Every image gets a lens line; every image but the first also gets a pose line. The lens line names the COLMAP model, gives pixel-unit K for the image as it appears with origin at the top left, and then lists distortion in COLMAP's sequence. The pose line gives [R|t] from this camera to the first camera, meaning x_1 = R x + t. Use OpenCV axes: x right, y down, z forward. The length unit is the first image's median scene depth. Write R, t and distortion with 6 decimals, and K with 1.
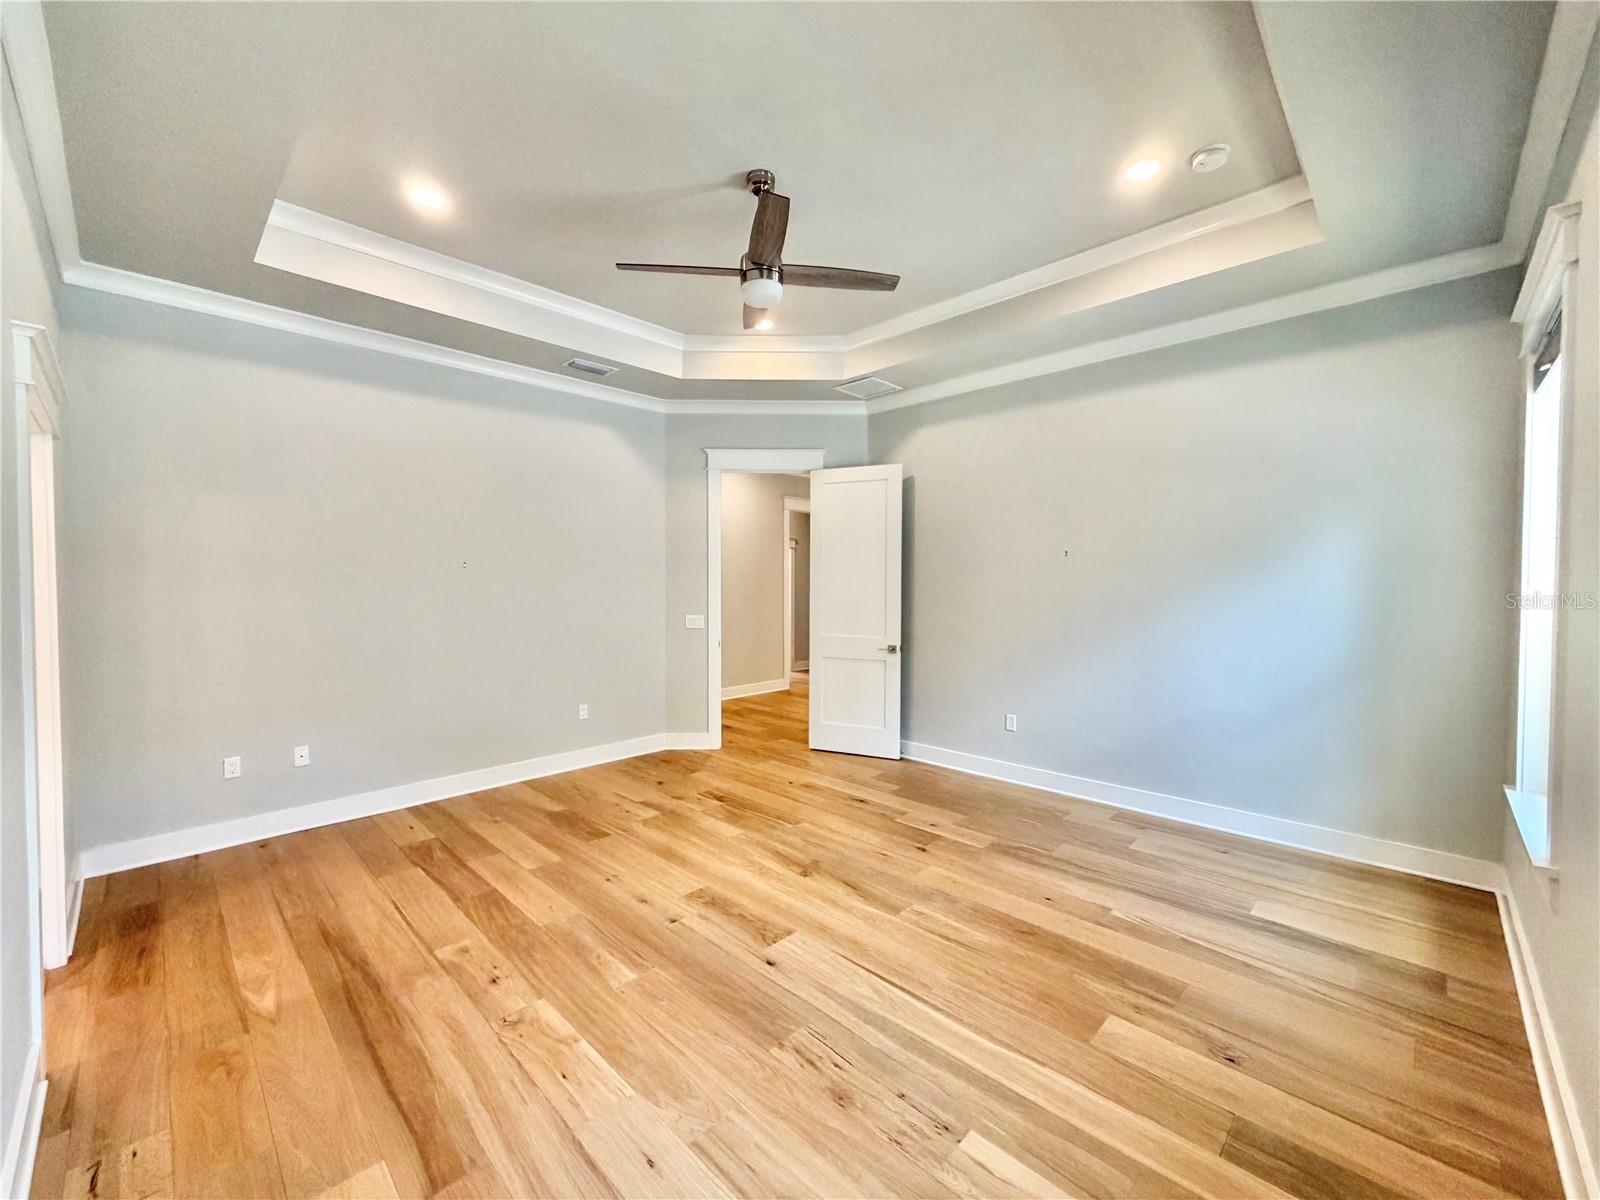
lens RADIAL K [[640.7, 0, 794.3], [0, 640.7, 605.9], [0, 0, 1]] dist [-0.000018, 0.001068]
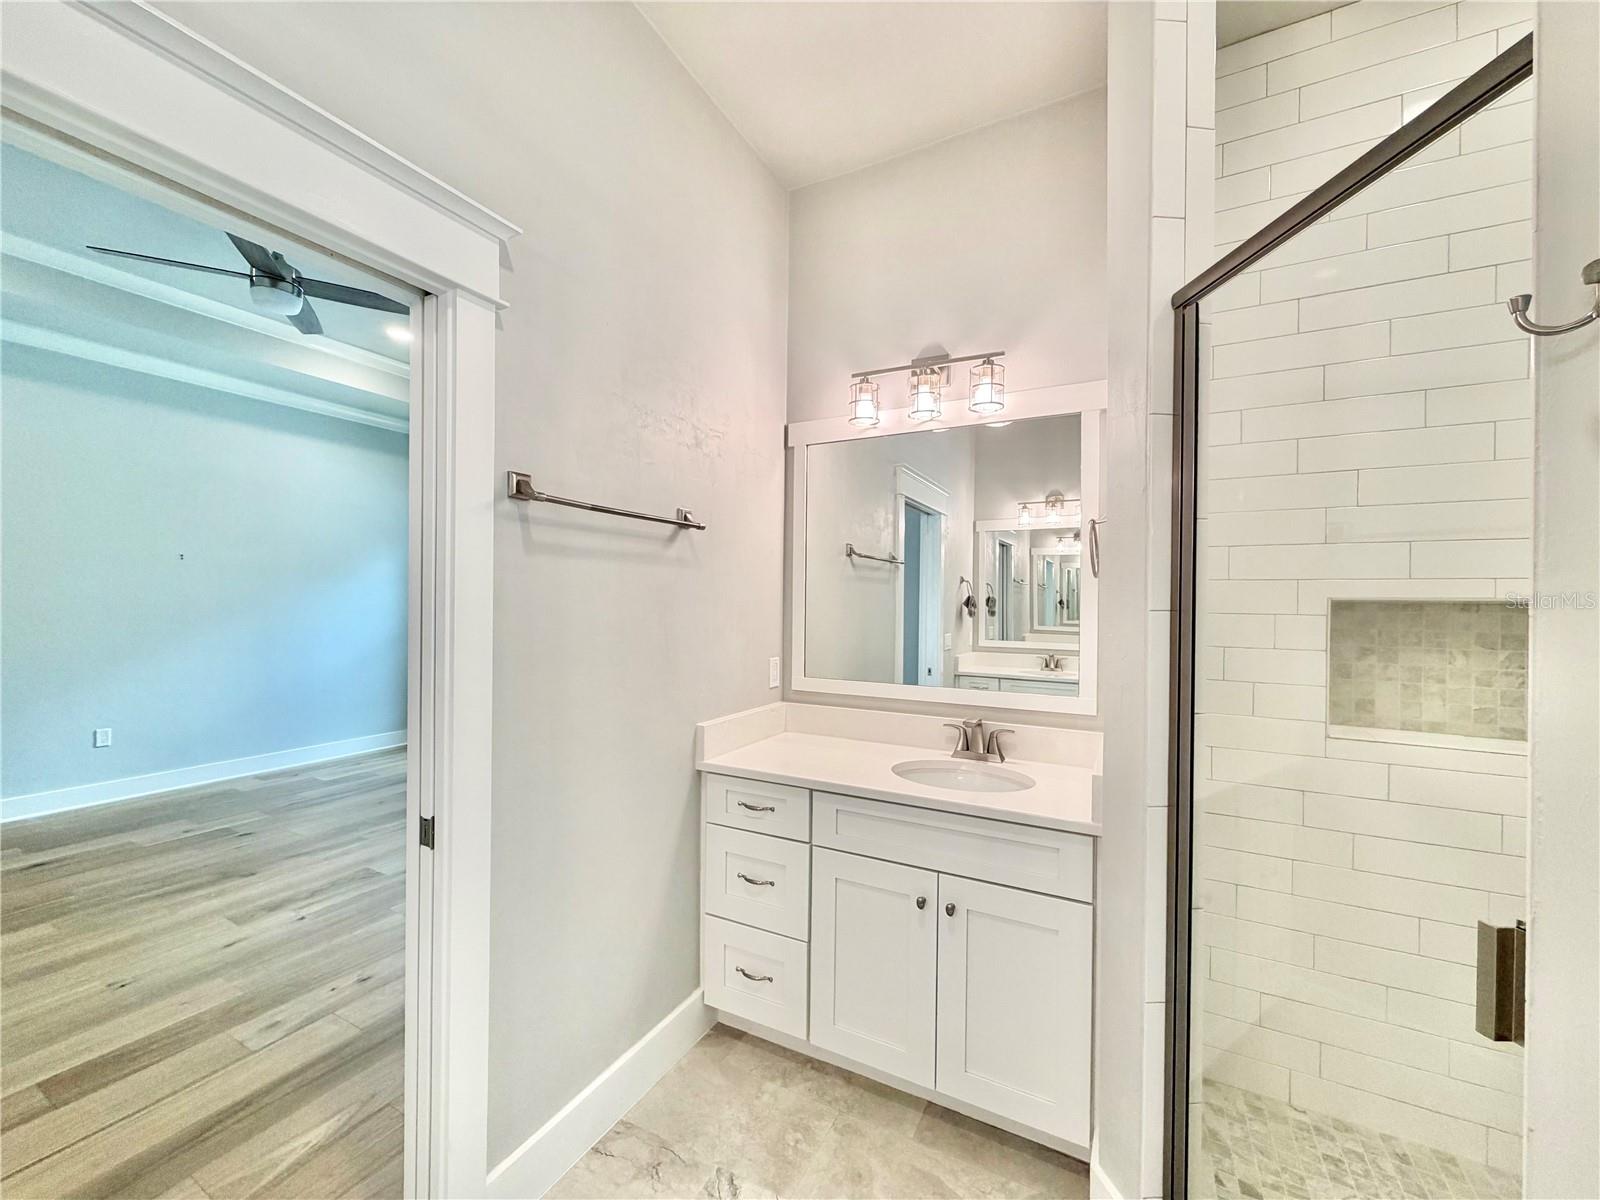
lens RADIAL K [[640.7, 0, 798.0], [0, 640.7, 596.0], [0, 0, 1]] dist [-0.000018, 0.001068]
pose [[-0.283515, 0.000888, 0.958967, -1.018812], [0.019425, 0.999800, 0.004817, -0.003371], [-0.958771, 0.019994, -0.283475, 0.389974]]
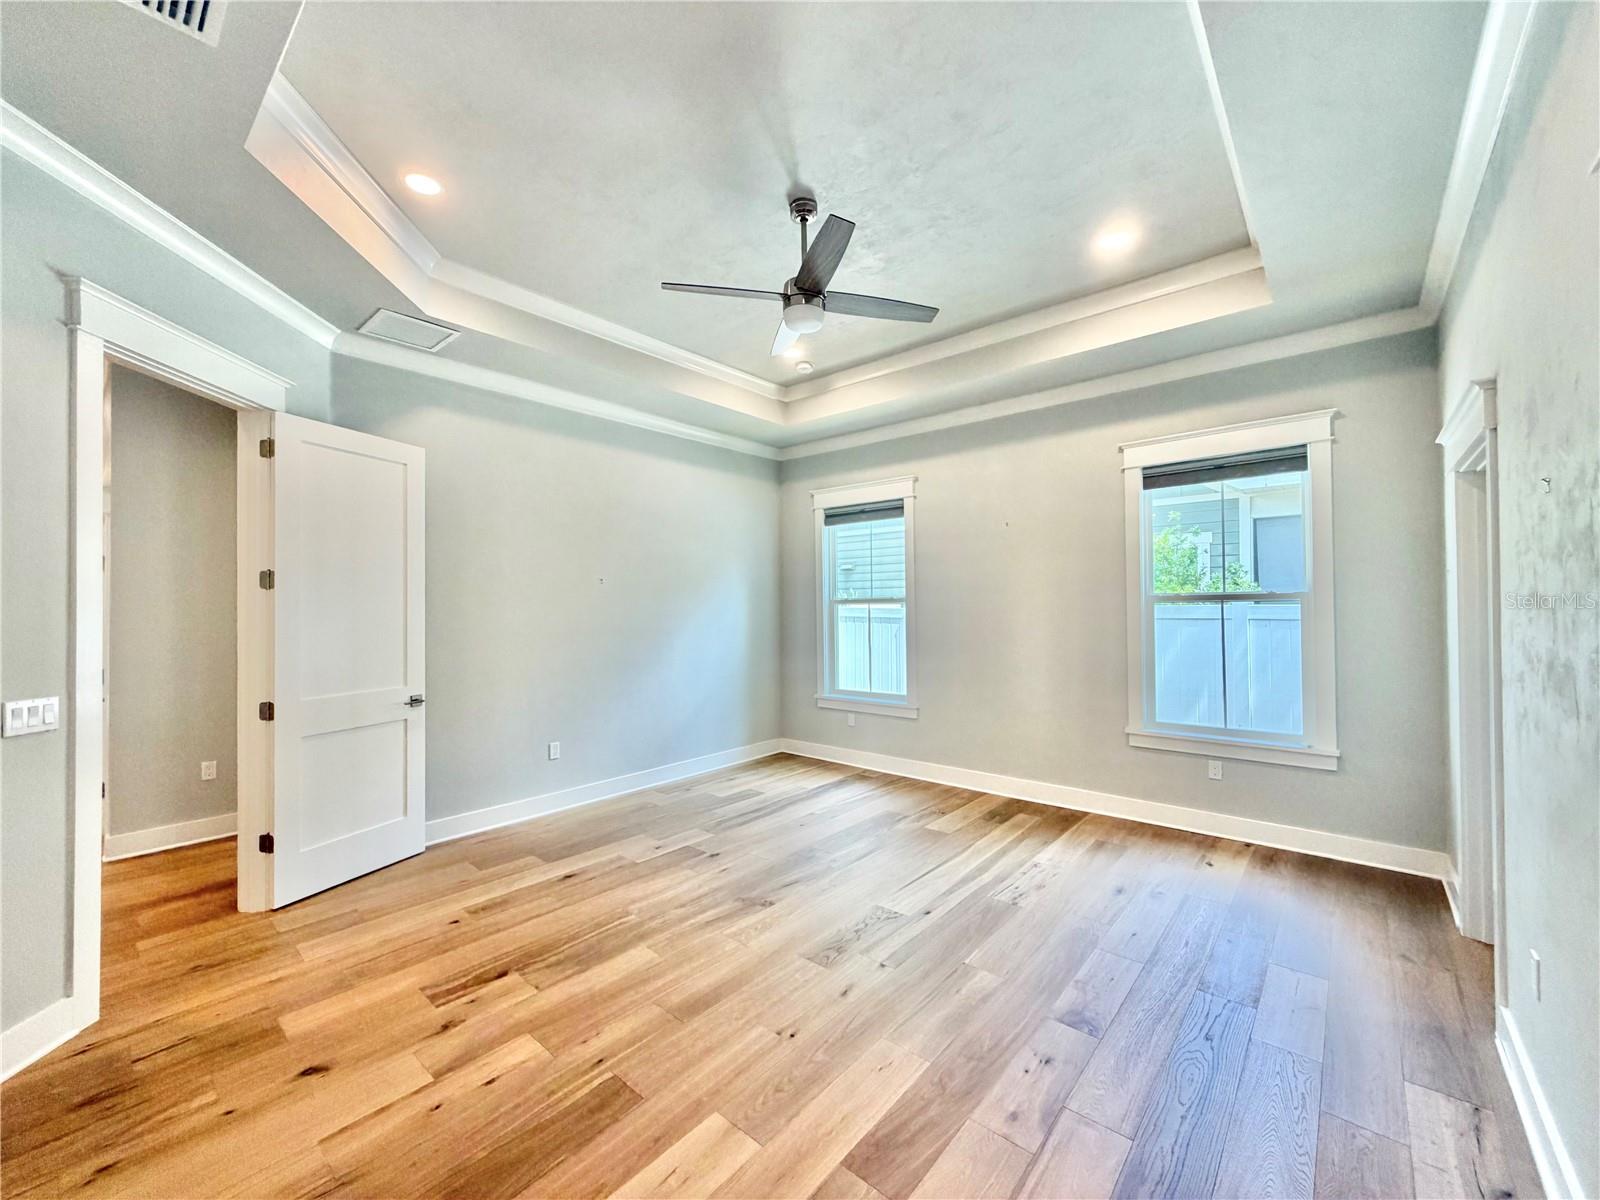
lens RADIAL K [[640.7, 0, 793.4], [0, 640.7, 605.0], [0, 0, 1]] dist [-0.000018, 0.001068]
pose [[-0.059808, 0.001530, 0.998209, -0.828124], [0.041718, 0.999129, 0.000968, -0.031965], [-0.997338, 0.041701, -0.059820, 0.860521]]
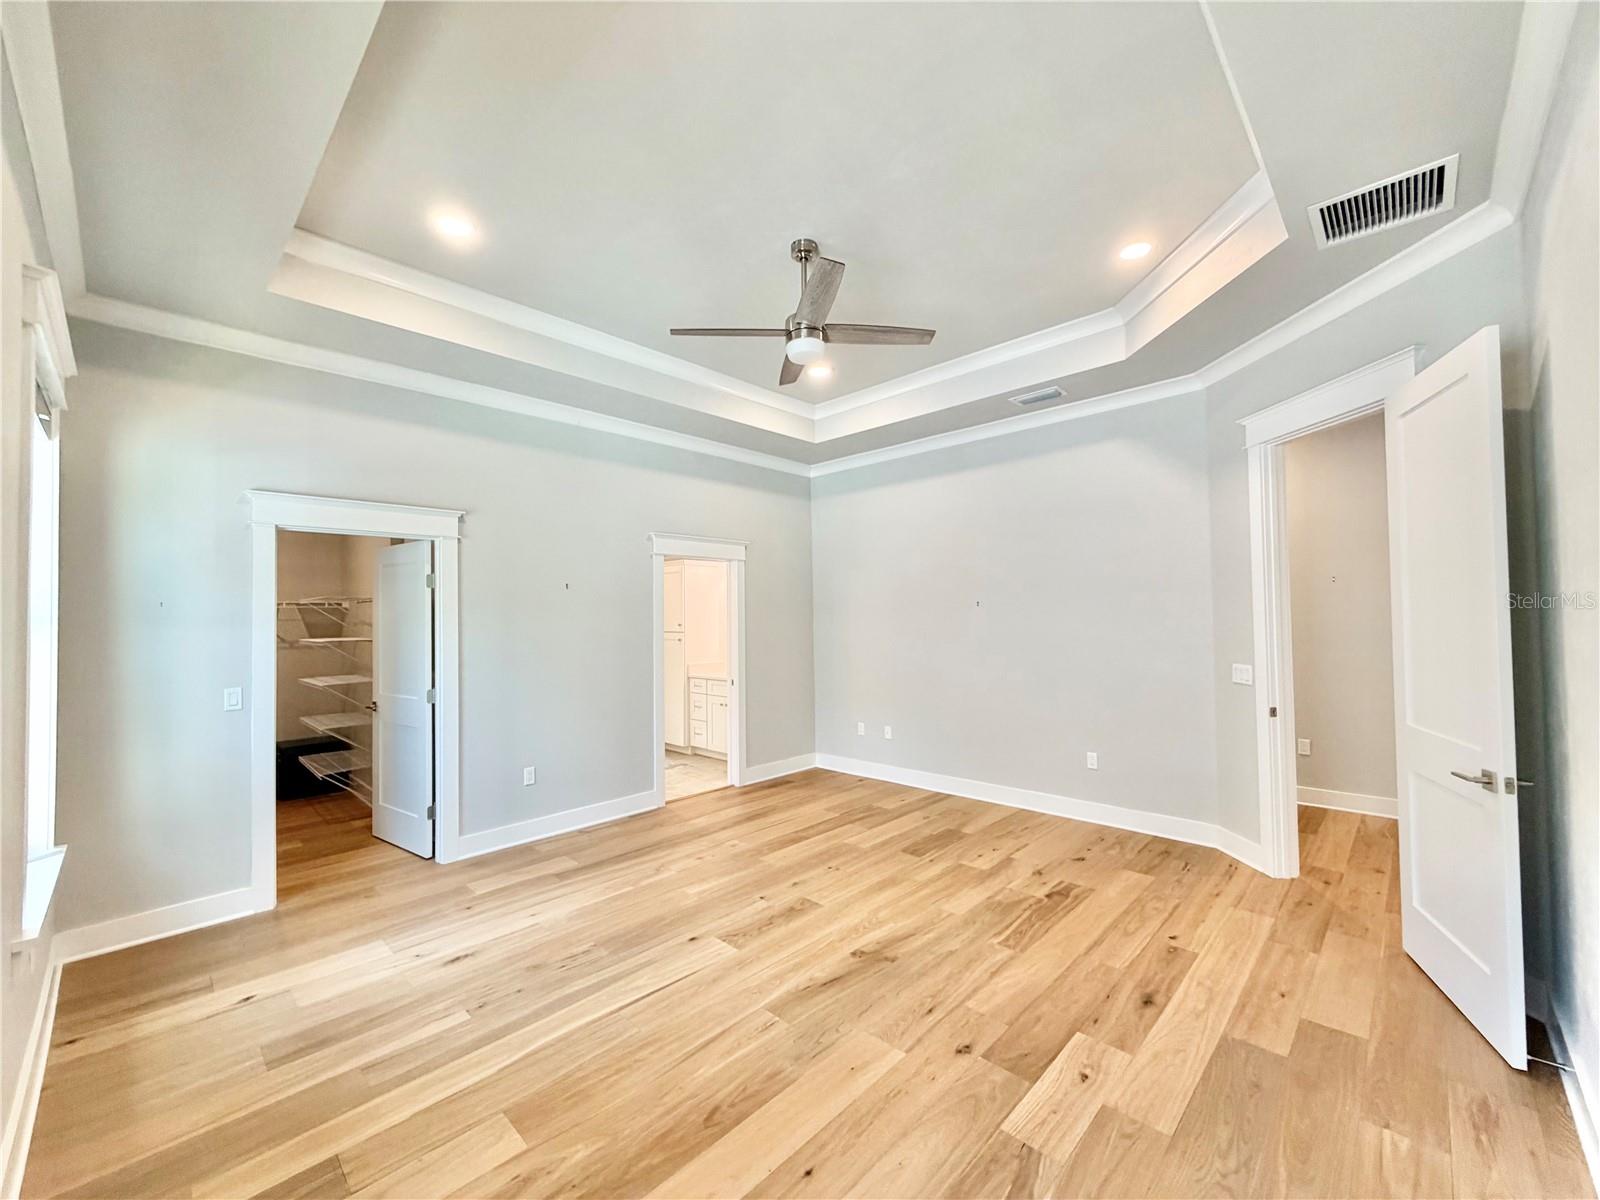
lens RADIAL K [[640.7, 0, 794.8], [0, 640.7, 606.9], [0, 0, 1]] dist [-0.000018, 0.001068]
pose [[0.005472, -0.015443, -0.999866, 0.783484], [-0.020931, 0.999660, -0.015554, -0.038675], [0.999766, 0.021013, 0.005147, 0.773027]]
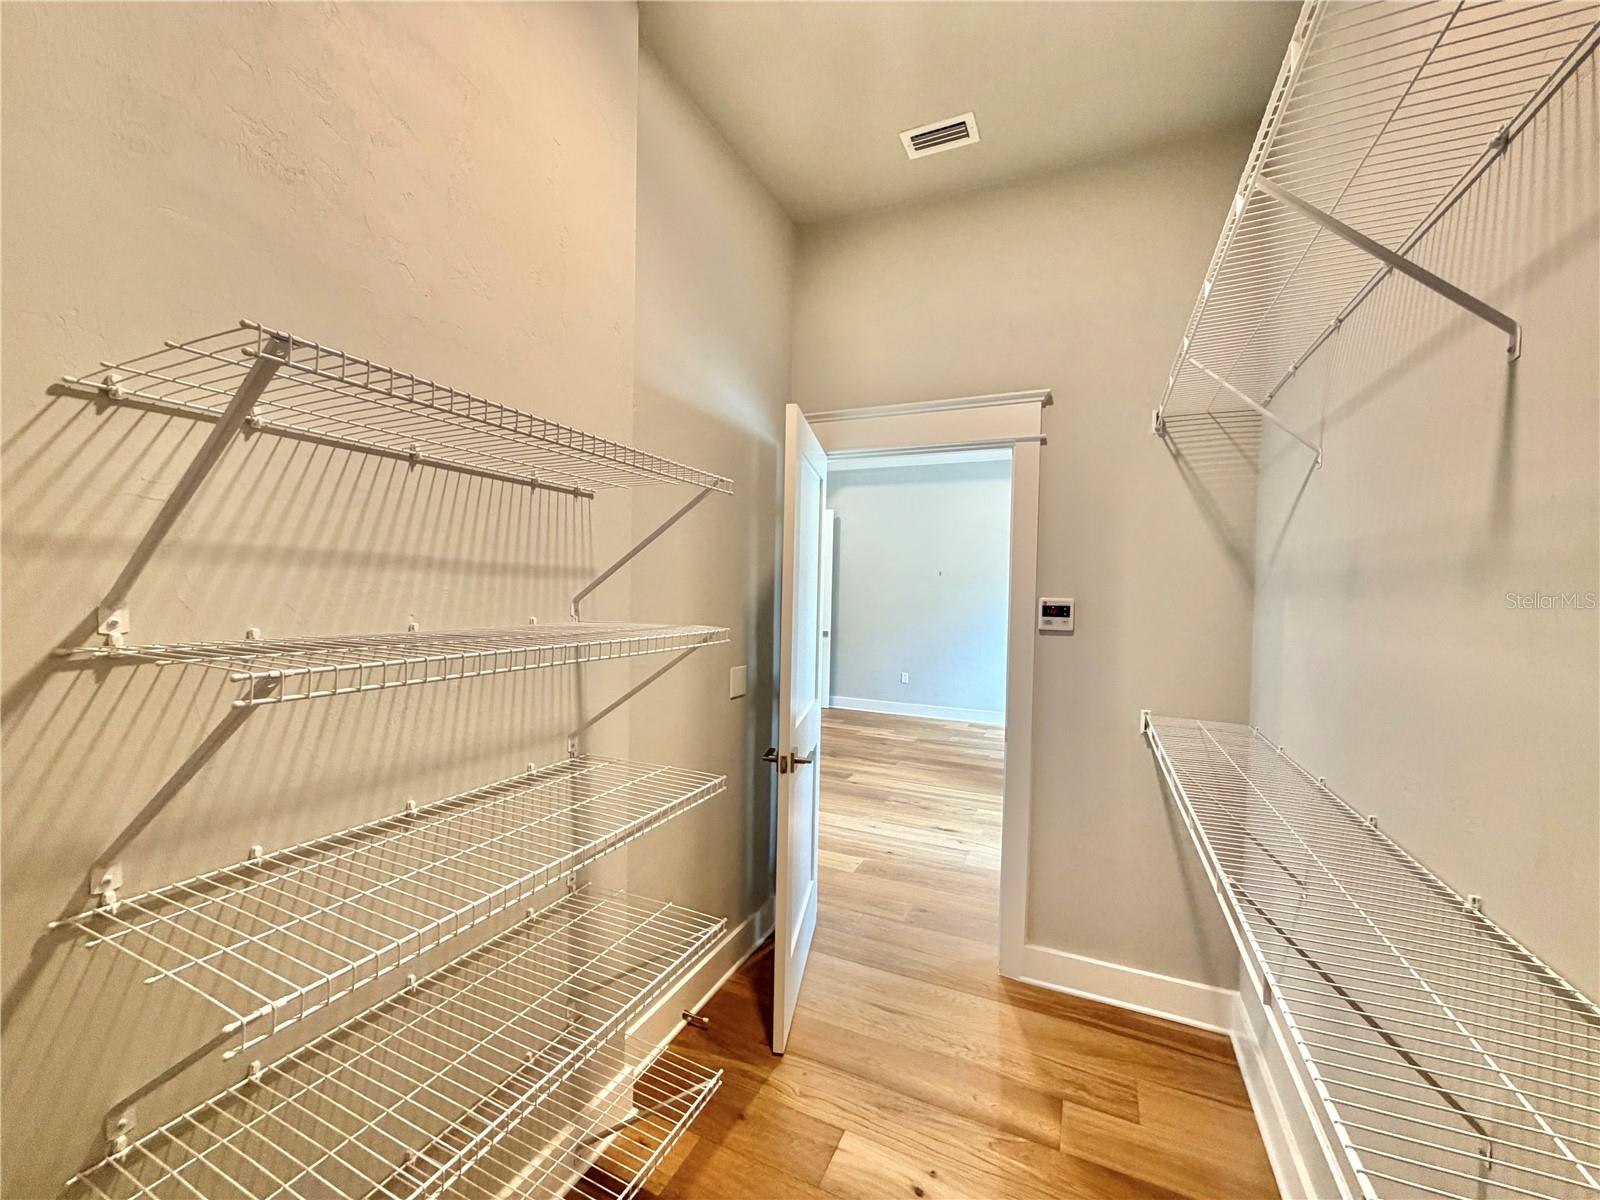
lens RADIAL K [[640.7, 0, 801.1], [0, 640.7, 598.6], [0, 0, 1]] dist [-0.000018, 0.001068]
pose [[0.940233, 0.007586, 0.340447, -0.567918], [-0.001818, 0.999849, -0.017256, 0.017416], [-0.340527, 0.015606, 0.940105, -0.523937]]
